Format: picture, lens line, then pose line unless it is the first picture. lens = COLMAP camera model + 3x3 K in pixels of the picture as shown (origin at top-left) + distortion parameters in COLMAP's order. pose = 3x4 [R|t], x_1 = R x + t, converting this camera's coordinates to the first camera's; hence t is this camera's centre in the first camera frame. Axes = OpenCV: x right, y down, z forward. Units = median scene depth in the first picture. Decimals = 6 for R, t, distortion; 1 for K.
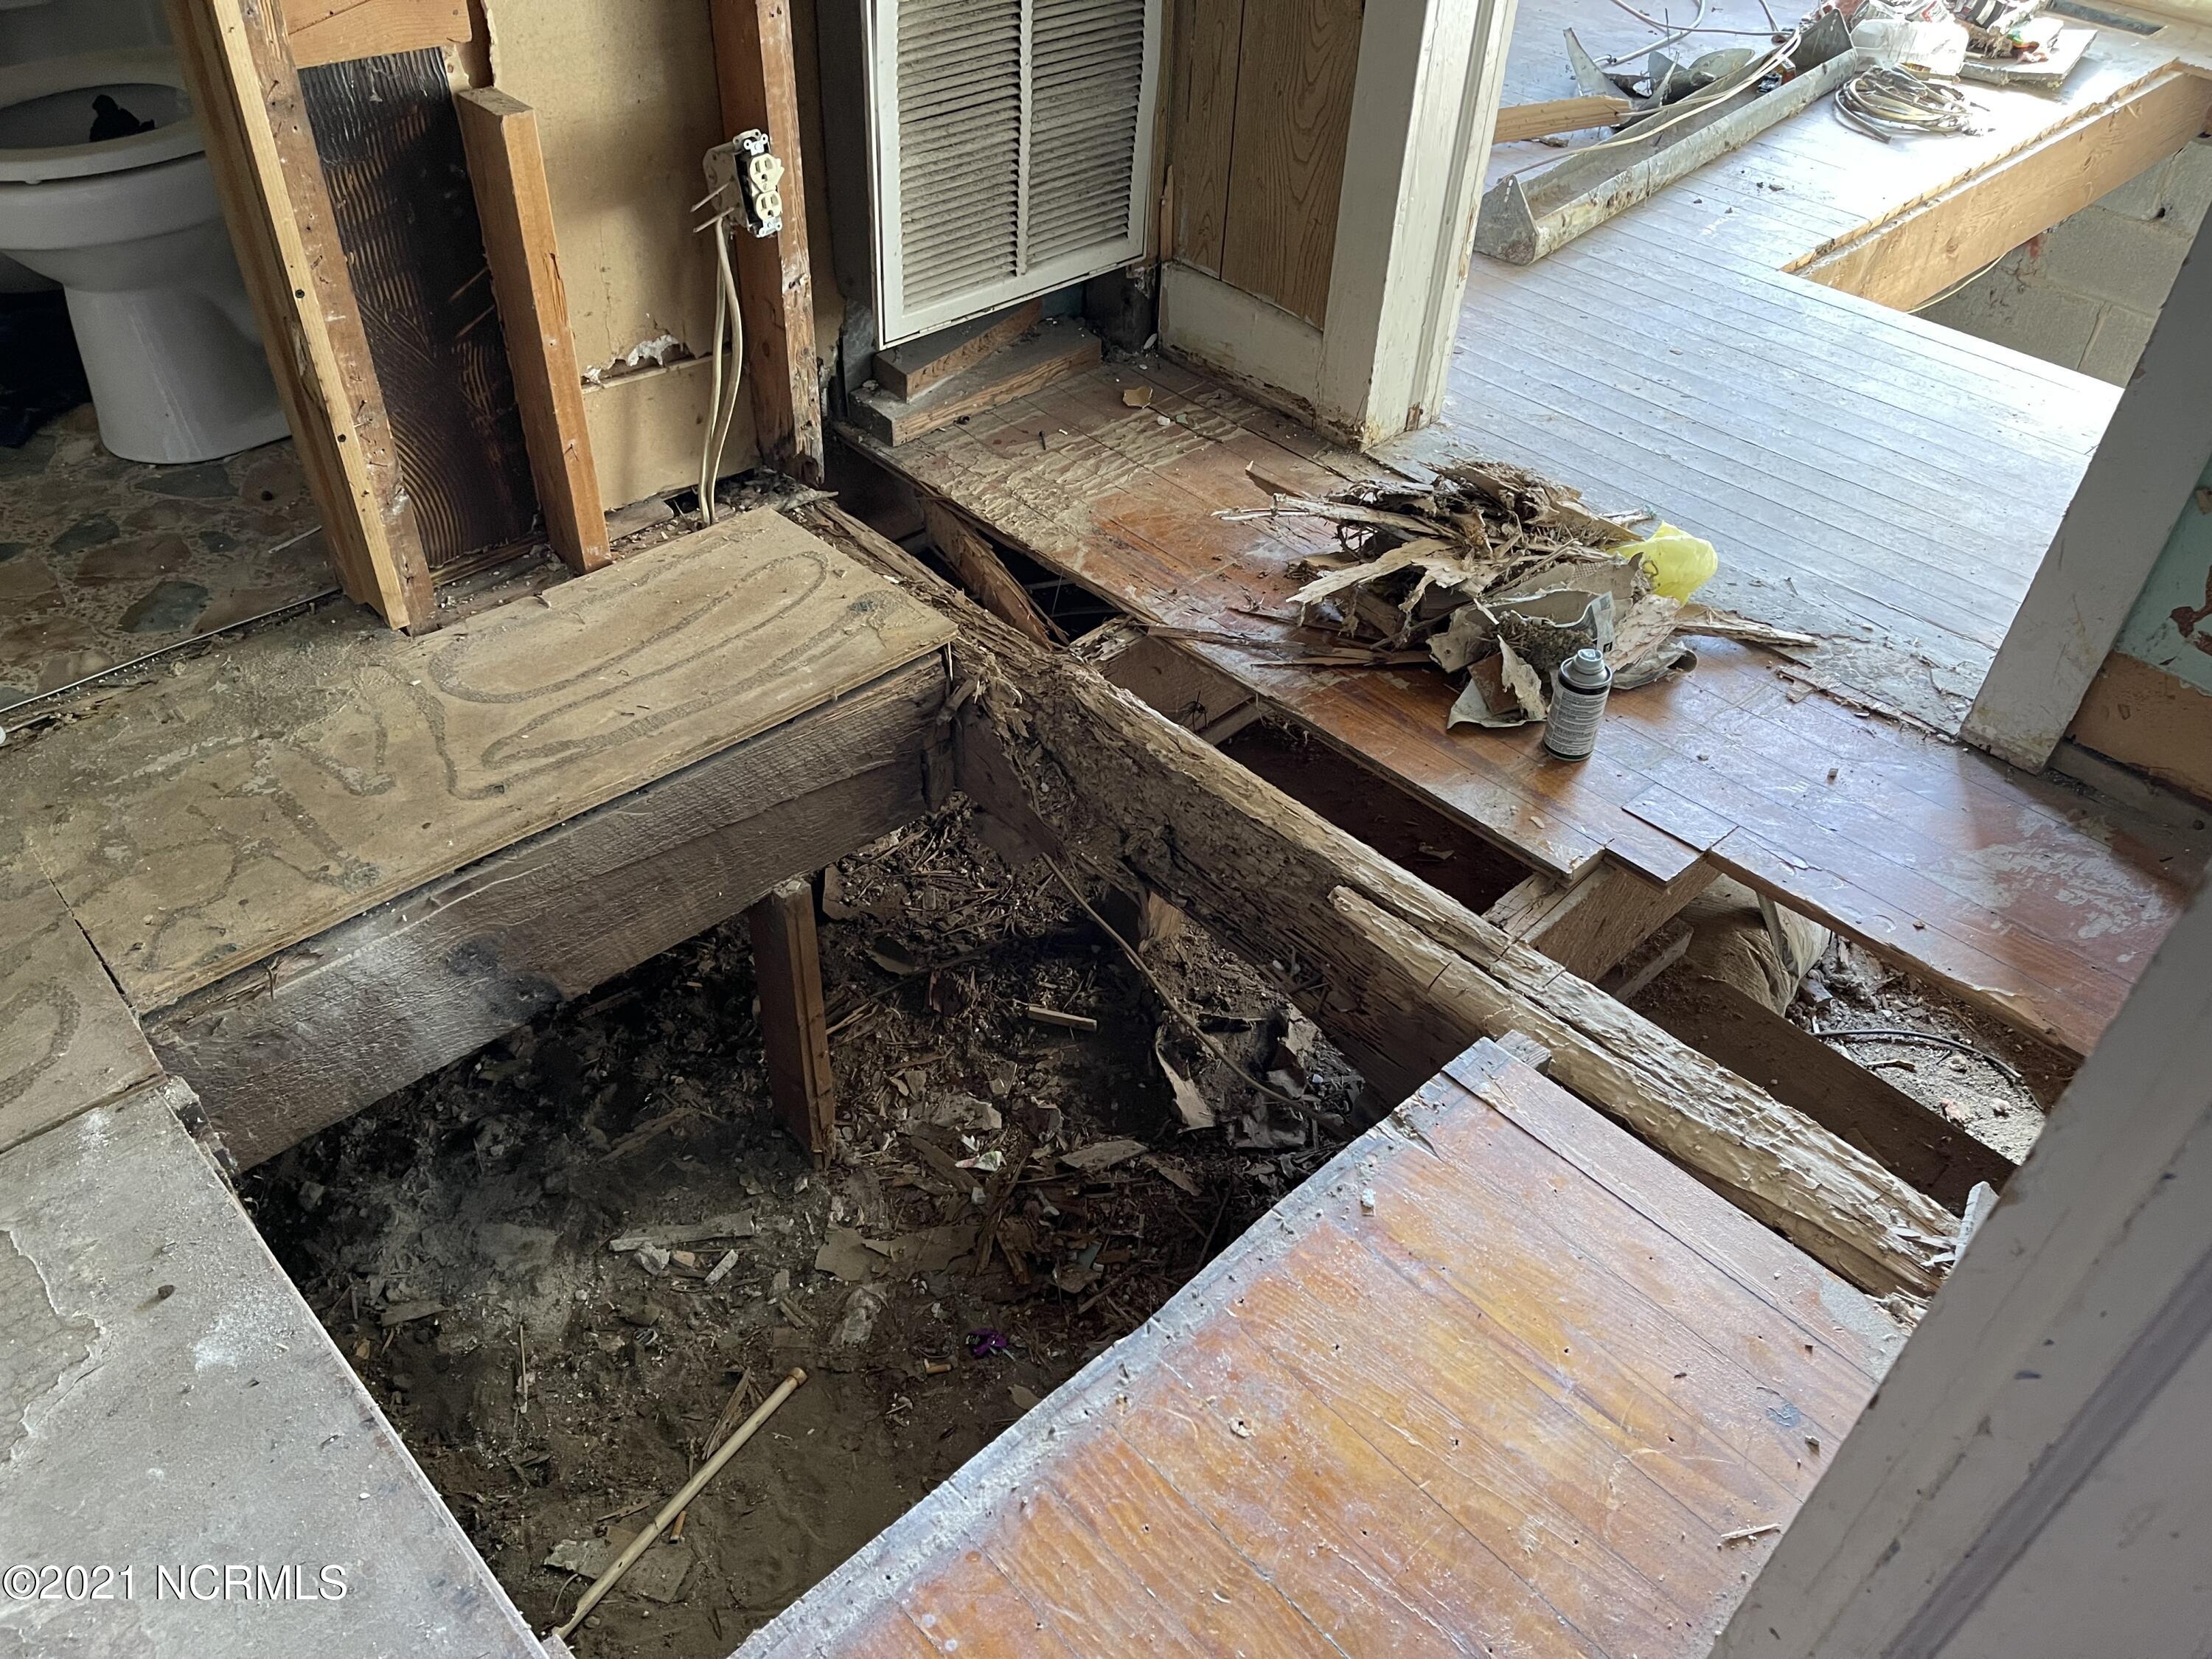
lens RADIAL K [[1667.3, 0, 1101.9], [0, 1667.3, 837.6], [0, 0, 1]] dist [0.041780, -0.029086]
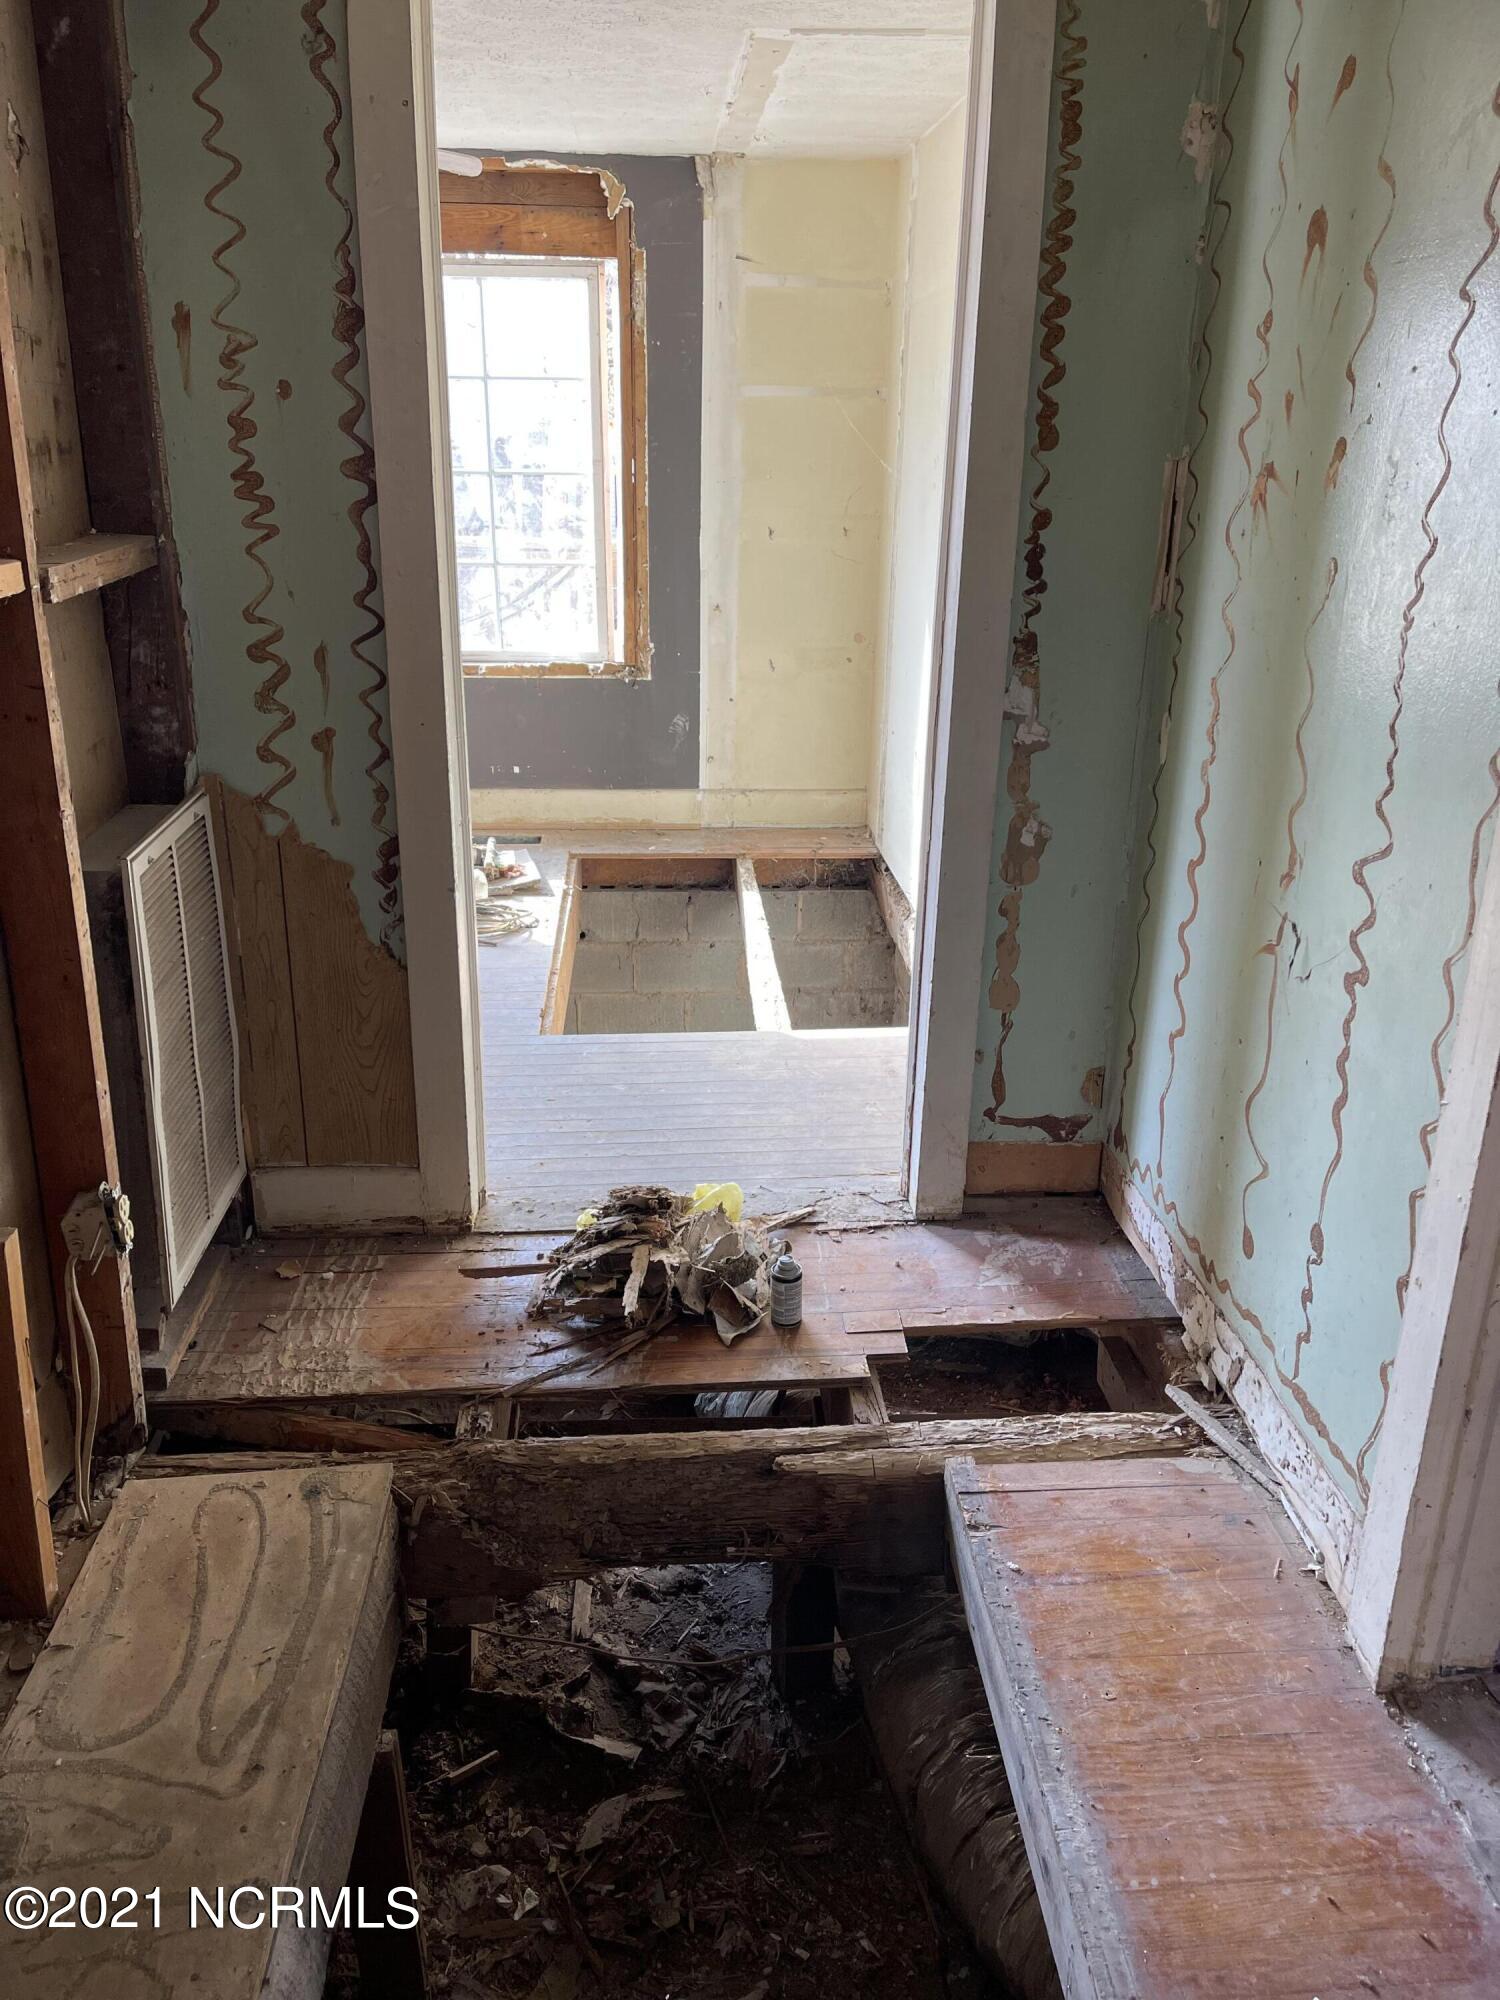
lens RADIAL K [[1507.5, 0, 751.9], [0, 1507.5, 988.7], [0, 0, 1]] dist [0.041780, -0.029086]
pose [[0.639235, -0.286179, 0.713779, -0.634659], [0.516313, 0.847584, -0.122566, -0.152383], [-0.569912, 0.446882, 0.689563, -0.103170]]
